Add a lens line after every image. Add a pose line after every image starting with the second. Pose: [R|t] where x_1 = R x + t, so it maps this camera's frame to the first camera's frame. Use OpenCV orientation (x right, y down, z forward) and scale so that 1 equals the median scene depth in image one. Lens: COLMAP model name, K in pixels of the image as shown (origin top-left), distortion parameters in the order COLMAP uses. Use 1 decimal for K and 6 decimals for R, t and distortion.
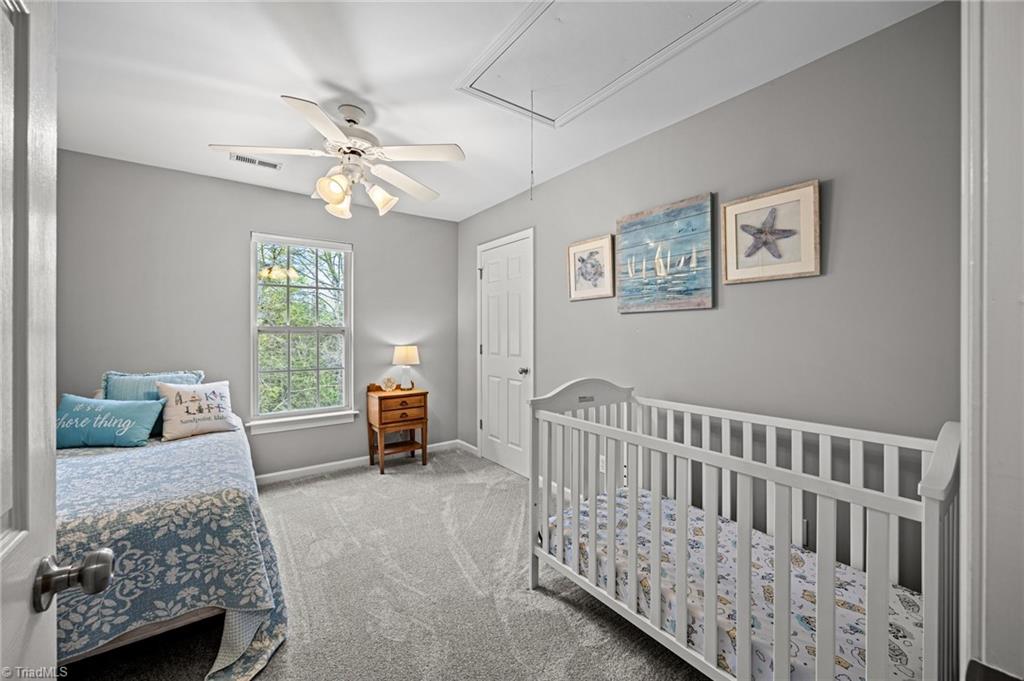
lens RADIAL K [[396.7, 0, 511.9], [0, 396.7, 337.9], [0, 0, 1]] dist [0.001718, 0.000337]
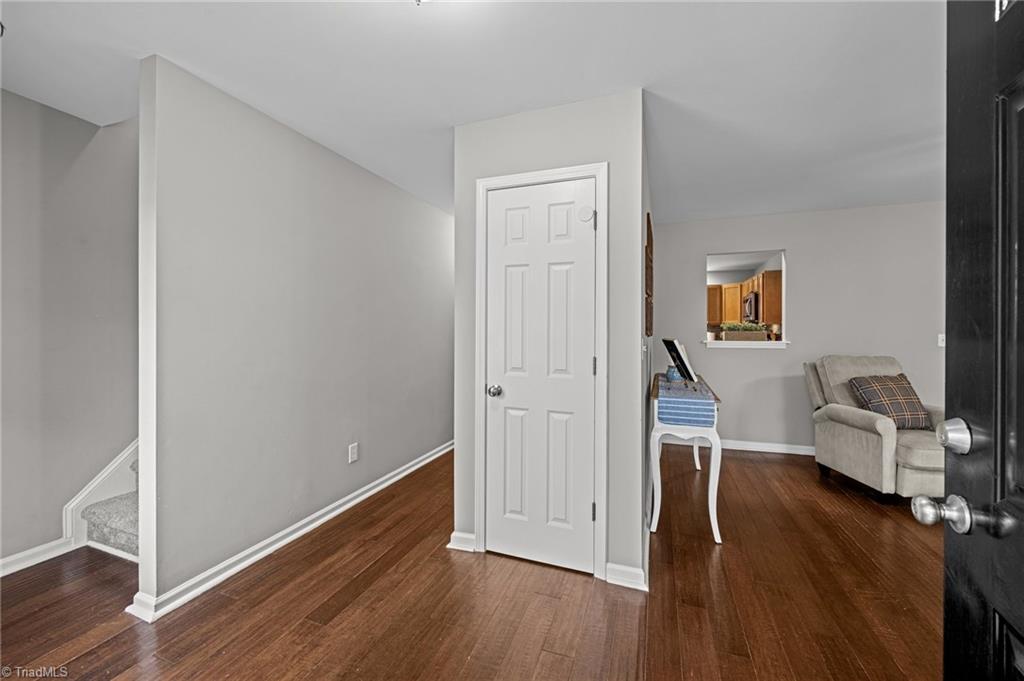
lens RADIAL K [[396.7, 0, 509.5], [0, 396.7, 333.6], [0, 0, 1]] dist [0.001718, 0.000337]
pose [[0.834860, 0.005195, 0.550439, -0.359828], [-0.000901, 0.999967, -0.008070, -0.006793], [-0.550462, 0.006241, 0.834837, 0.506778]]
